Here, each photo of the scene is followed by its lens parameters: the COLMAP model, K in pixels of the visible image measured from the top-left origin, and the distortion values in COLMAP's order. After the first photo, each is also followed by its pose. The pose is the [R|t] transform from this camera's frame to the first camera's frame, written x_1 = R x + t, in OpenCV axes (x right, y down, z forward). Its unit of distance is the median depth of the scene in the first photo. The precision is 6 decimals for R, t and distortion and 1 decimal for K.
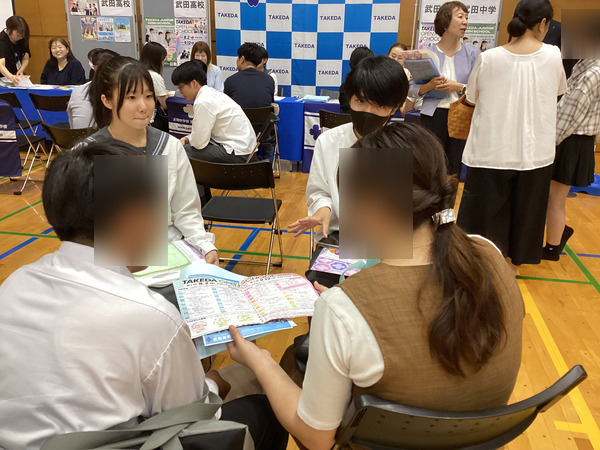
lens RADIAL K [[538.4, 0, 301.2], [0, 538.4, 226.7], [0, 0, 1]] dist [0.047854, -0.073092]
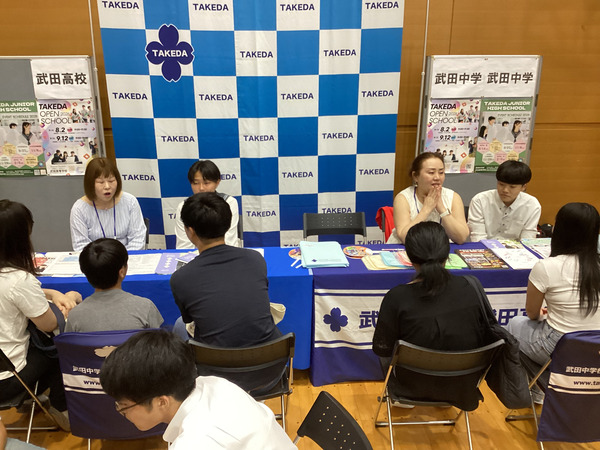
lens RADIAL K [[538.4, 0, 295.8], [0, 538.4, 227.0], [0, 0, 1]] dist [0.047854, -0.073092]
pose [[0.970736, -0.097760, 0.219351, -0.103609], [0.102291, 0.994710, -0.009368, -0.219636], [-0.217275, 0.031532, 0.975601, 0.367228]]
